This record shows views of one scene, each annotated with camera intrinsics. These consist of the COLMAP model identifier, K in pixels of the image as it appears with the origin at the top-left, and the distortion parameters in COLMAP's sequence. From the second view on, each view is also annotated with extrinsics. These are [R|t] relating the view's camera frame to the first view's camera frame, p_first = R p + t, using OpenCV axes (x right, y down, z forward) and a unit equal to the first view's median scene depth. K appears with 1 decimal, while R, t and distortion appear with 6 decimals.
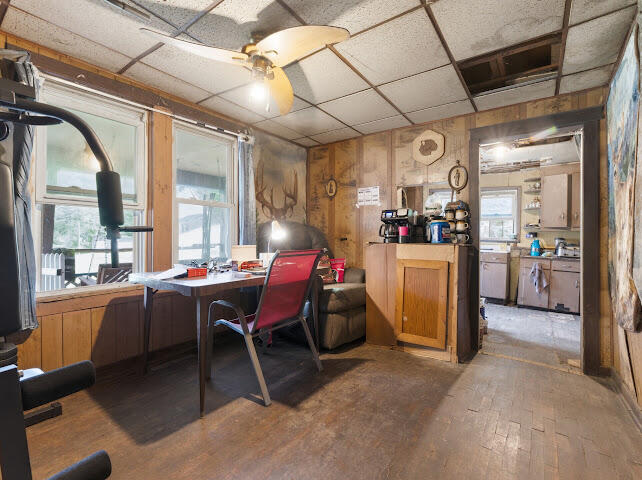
lens RADIAL K [[314.8, 0, 326.7], [0, 314.8, 239.1], [0, 0, 1]] dist [-0.006785, -0.000465]
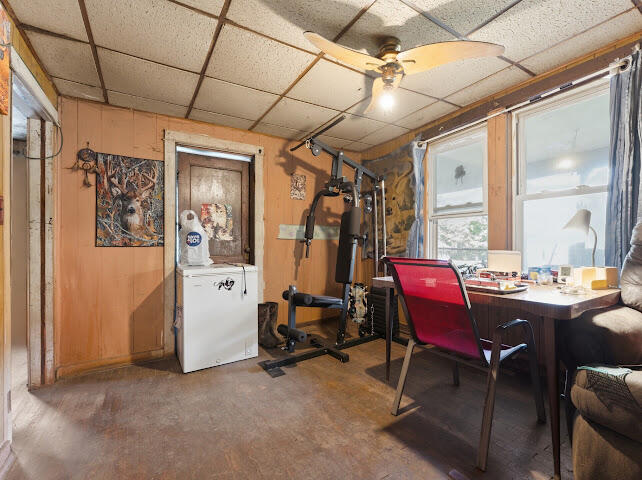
lens RADIAL K [[286.3, 0, 327.1], [0, 286.3, 239.8], [0, 0, 1]] dist [-0.008018, -0.000327]
pose [[-0.390182, -0.001426, -0.920737, 0.280052], [0.016187, 0.999834, -0.008408, -0.003760], [0.920595, -0.018184, -0.390094, 0.457781]]
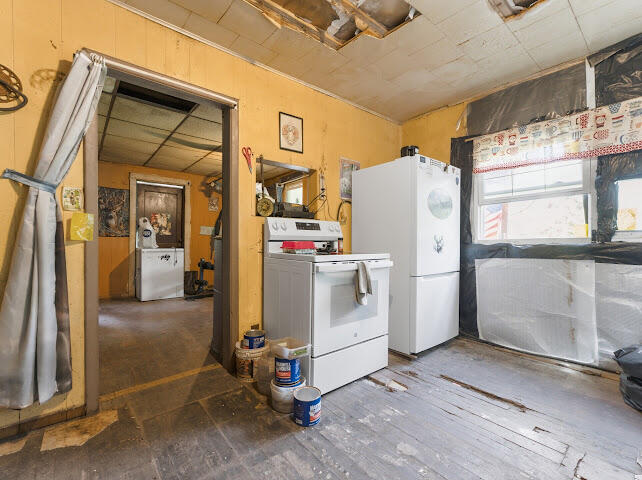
lens RADIAL K [[286.3, 0, 329.4], [0, 286.3, 244.9], [0, 0, 1]] dist [-0.008018, -0.000327]
pose [[-0.245583, 0.008249, -0.969341, 0.668457], [-0.002160, 0.999957, 0.009056, 0.015507], [0.969373, 0.004318, -0.245554, 0.854406]]
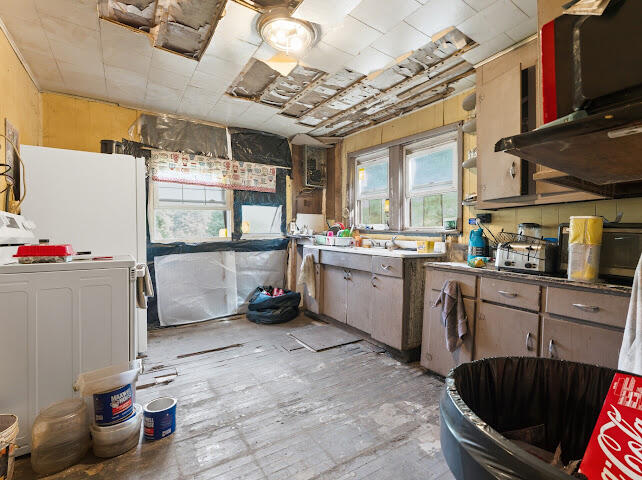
lens RADIAL K [[298.4, 0, 325.0], [0, 298.4, 234.5], [0, 0, 1]] dist [-0.009045, -0.000767]
pose [[0.927490, -0.019052, -0.373361, 0.648809], [0.017535, 0.999818, -0.007459, 0.010544], [0.373436, 0.000371, 0.927656, 0.530716]]
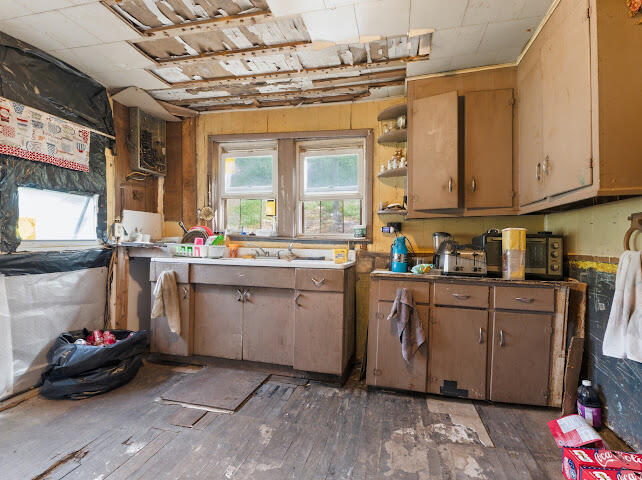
lens RADIAL K [[306.0, 0, 325.5], [0, 306.0, 244.9], [0, 0, 1]] dist [-0.004553, -0.000327]
pose [[0.935745, -0.022669, 0.351947, 0.411444], [0.017534, 0.999688, 0.017772, 0.004445], [-0.352240, -0.010460, 0.935851, 0.626703]]
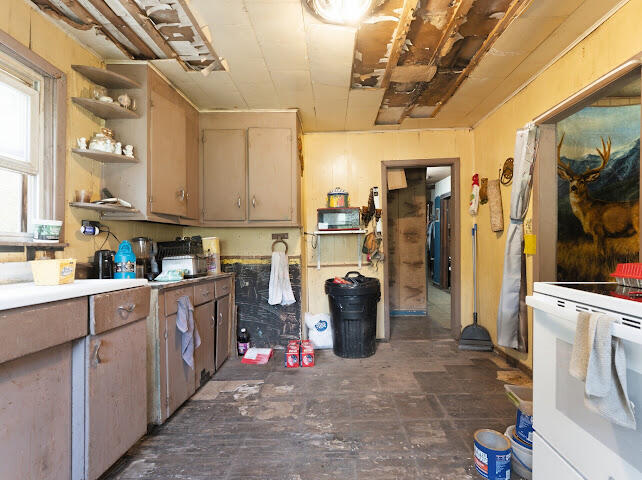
lens RADIAL K [[306.0, 0, 331.2], [0, 306.0, 245.4], [0, 0, 1]] dist [-0.004553, -0.000327]
pose [[-0.555777, -0.014921, 0.831198, 0.220674], [-0.012072, 0.999878, 0.009877, 0.000604], [-0.831244, -0.004545, -0.555889, 1.036999]]
